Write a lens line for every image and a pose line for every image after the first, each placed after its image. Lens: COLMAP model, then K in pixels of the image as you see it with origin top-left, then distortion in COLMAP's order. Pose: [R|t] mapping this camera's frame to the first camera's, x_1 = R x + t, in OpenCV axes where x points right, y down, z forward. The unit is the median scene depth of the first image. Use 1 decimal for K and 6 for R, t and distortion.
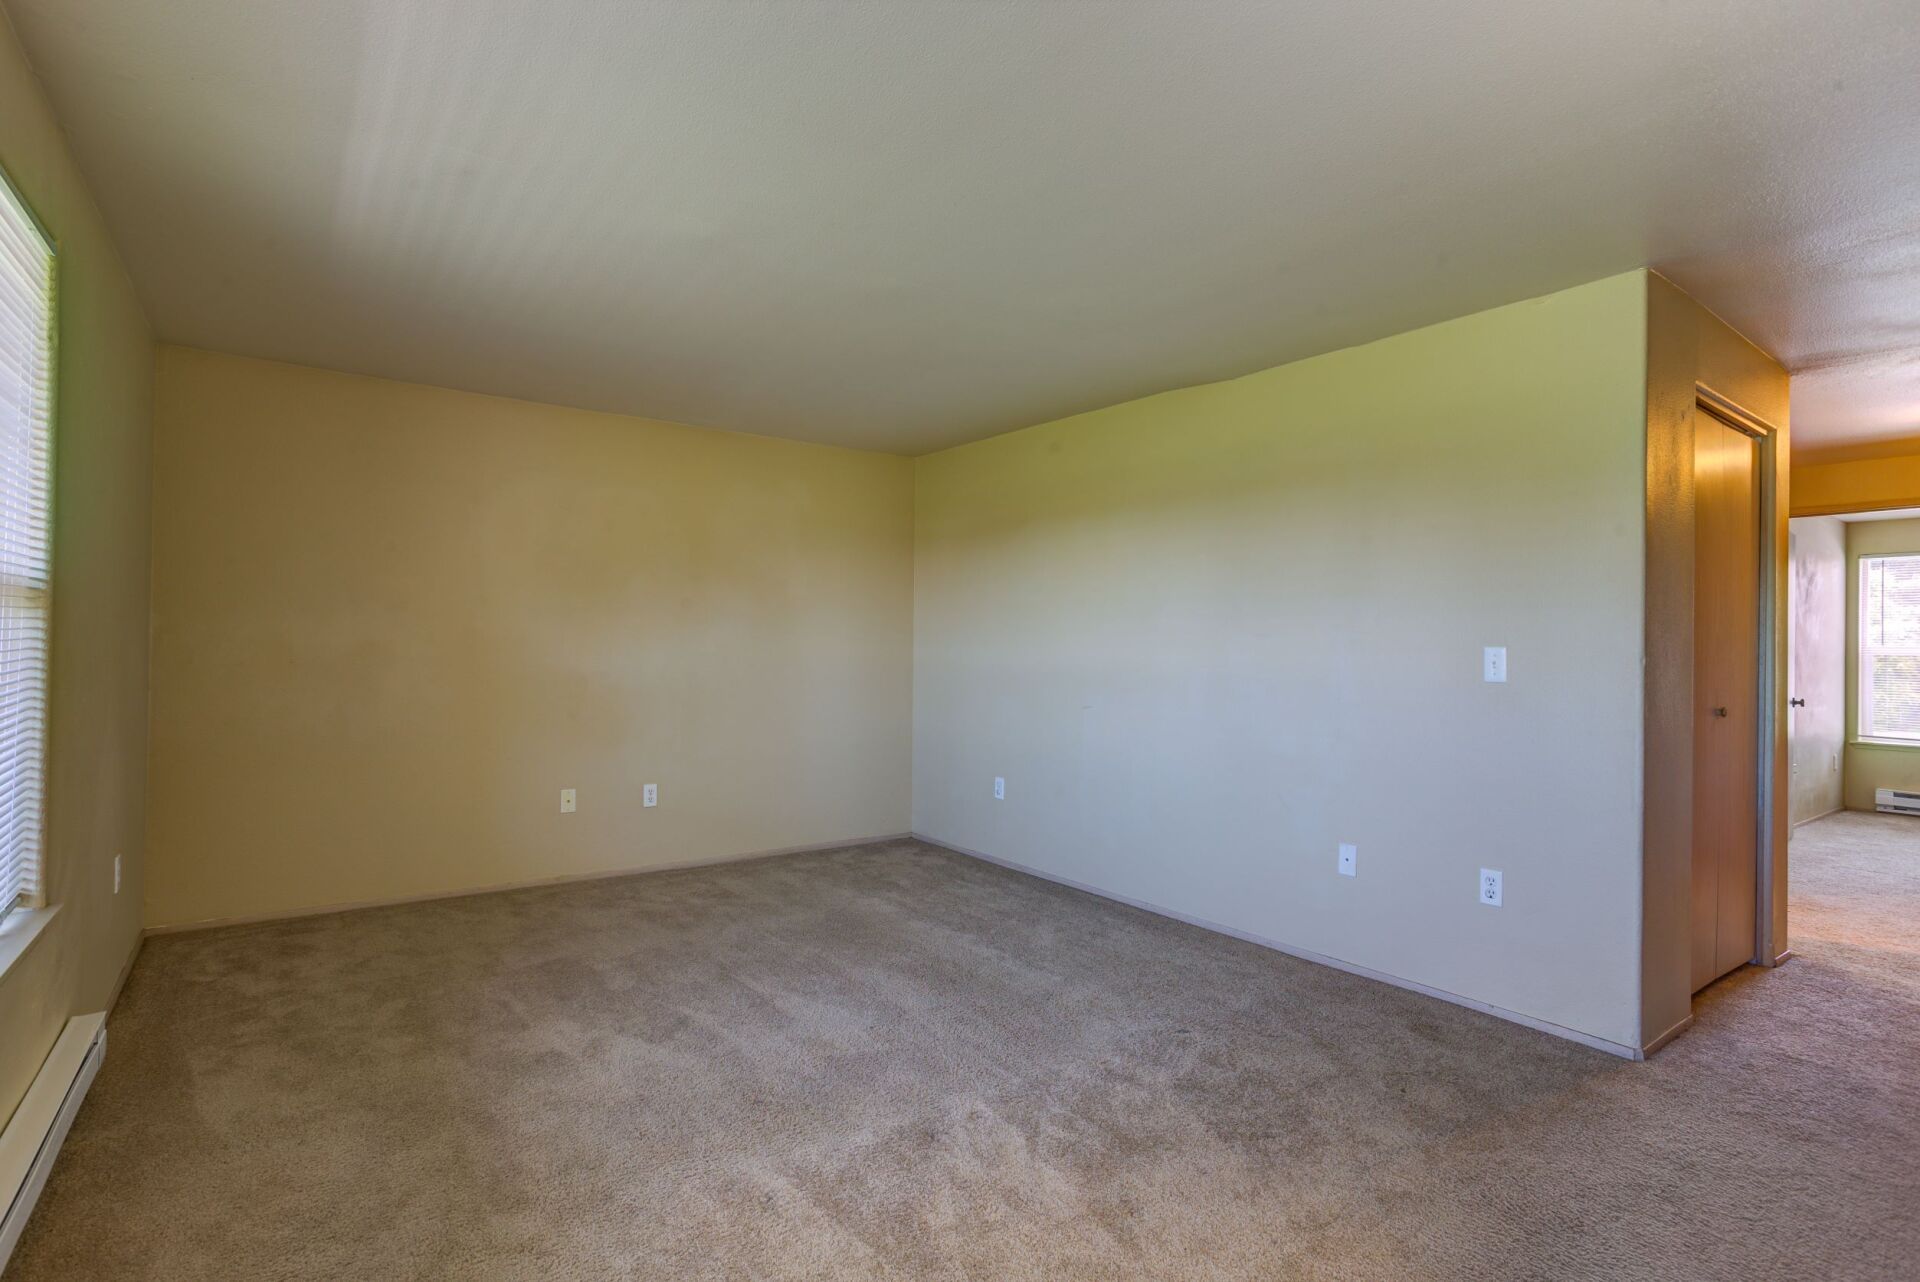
lens RADIAL K [[924.0, 0, 962.8], [0, 924.0, 636.4], [0, 0, 1]] dist [-0.017870, 0.015693]
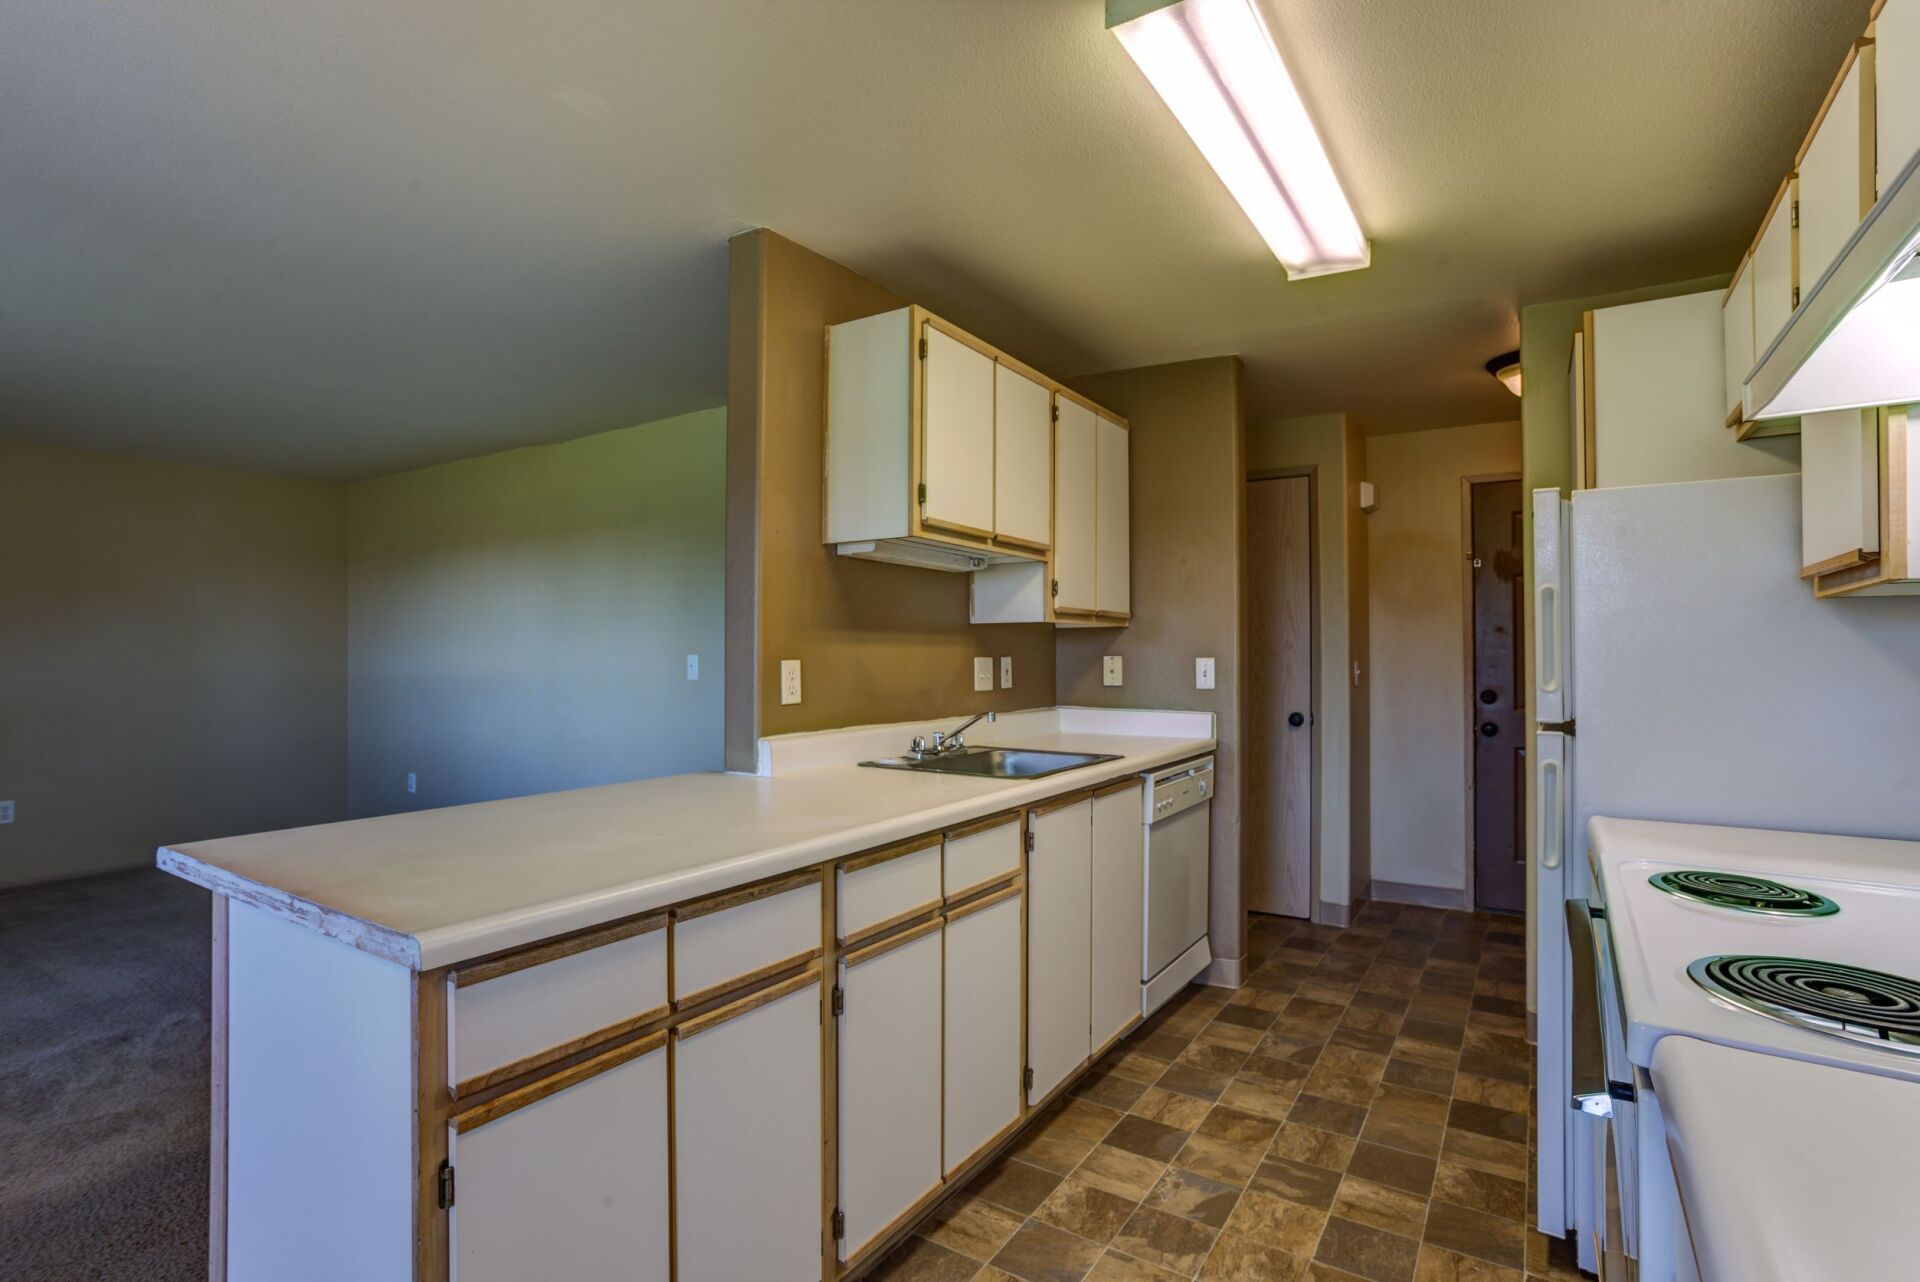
lens RADIAL K [[924.0, 0, 955.5], [0, 924.0, 646.4], [0, 0, 1]] dist [-0.017870, 0.015693]
pose [[0.938495, 0.001125, 0.345291, 0.372502], [-0.001173, 0.999999, -0.000070, -0.001687], [-0.345291, -0.000340, 0.938496, -0.367813]]
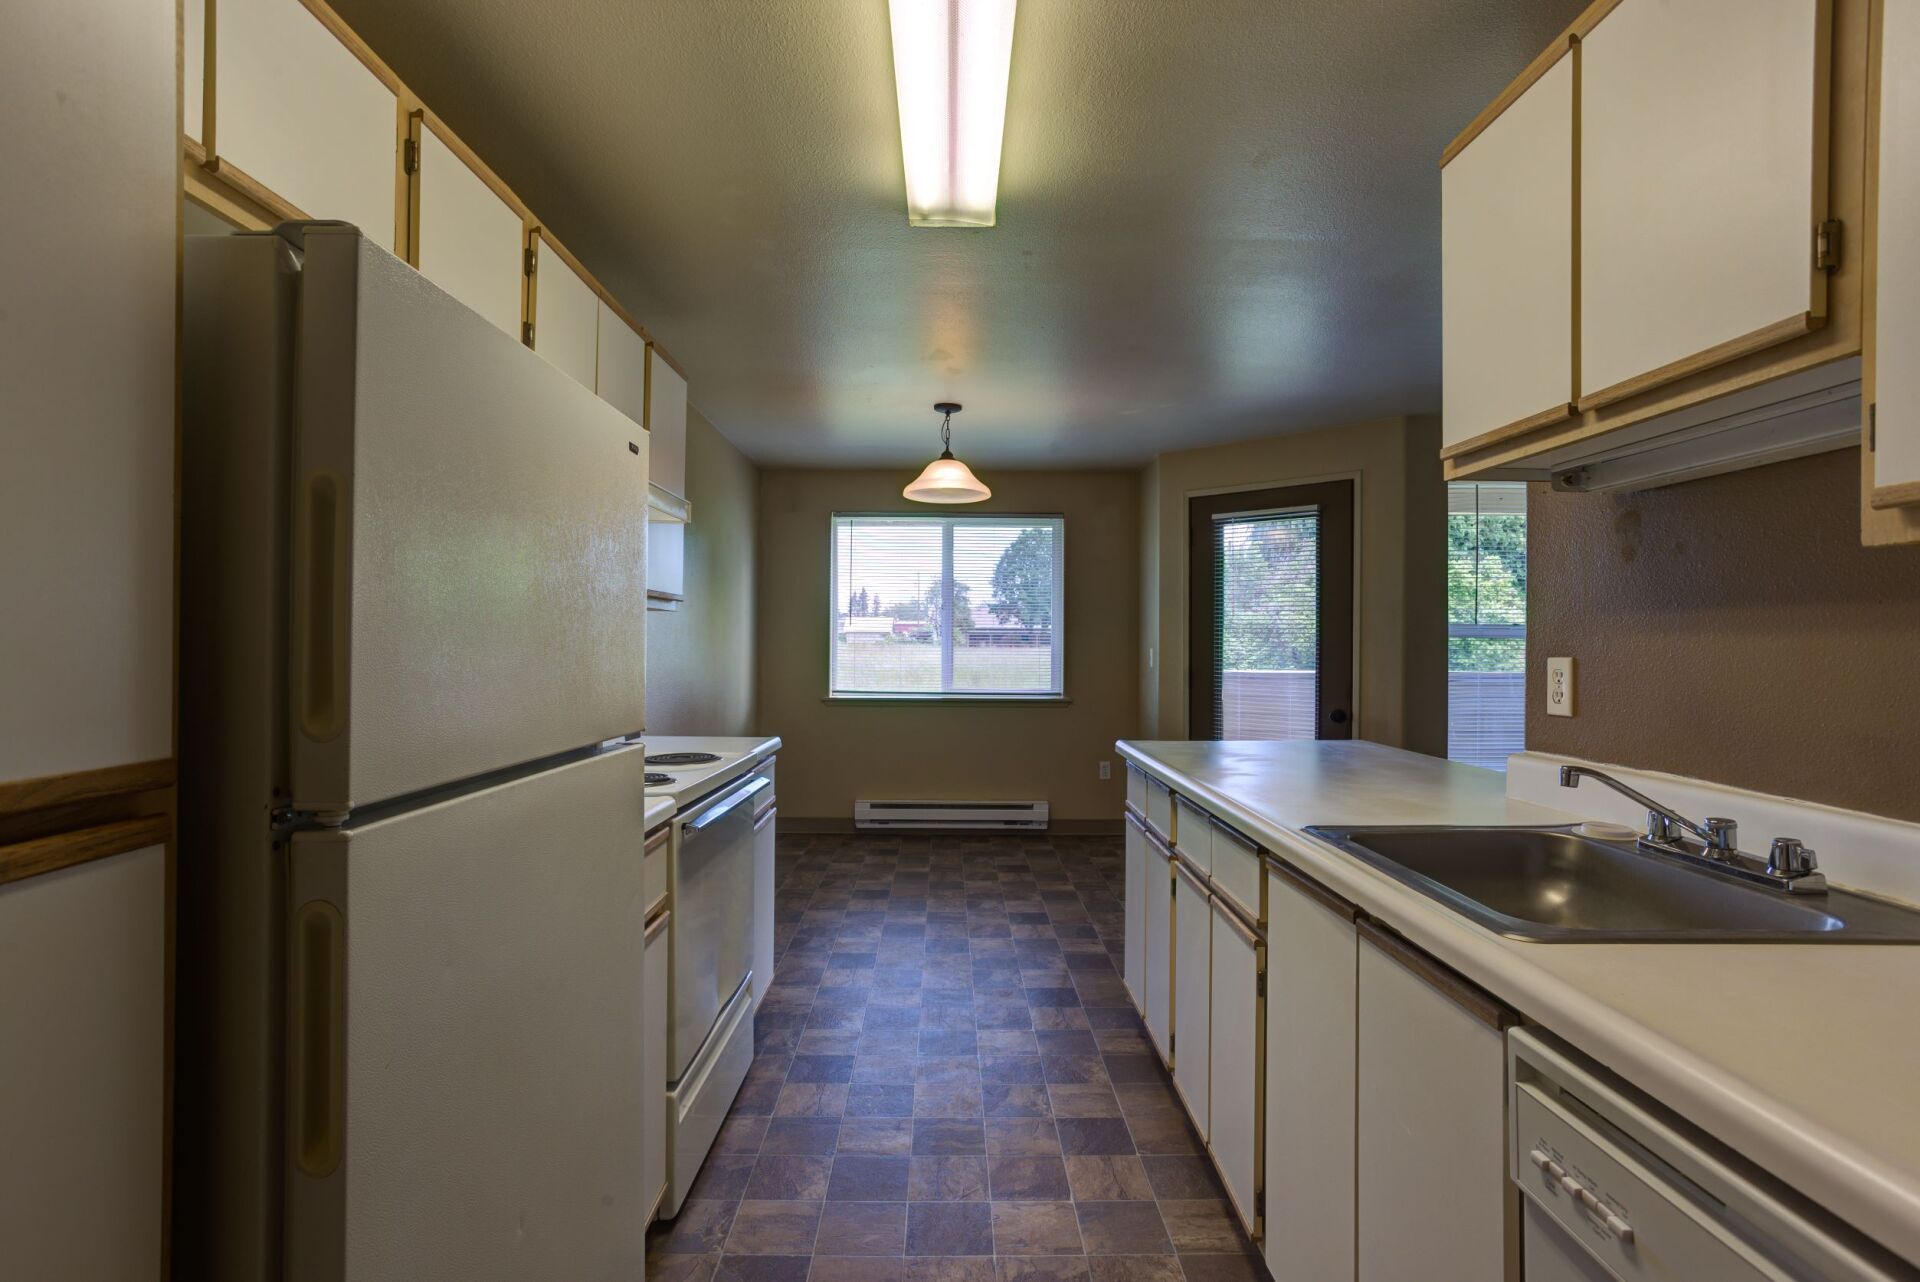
lens RADIAL K [[924.0, 0, 959.8], [0, 924.0, 642.4], [0, 0, 1]] dist [-0.017870, 0.015693]
pose [[-0.588220, -0.012985, -0.808597, 1.534910], [-0.008785, 0.999915, -0.009667, 0.012238], [0.808653, 0.001417, -0.588284, 0.713416]]
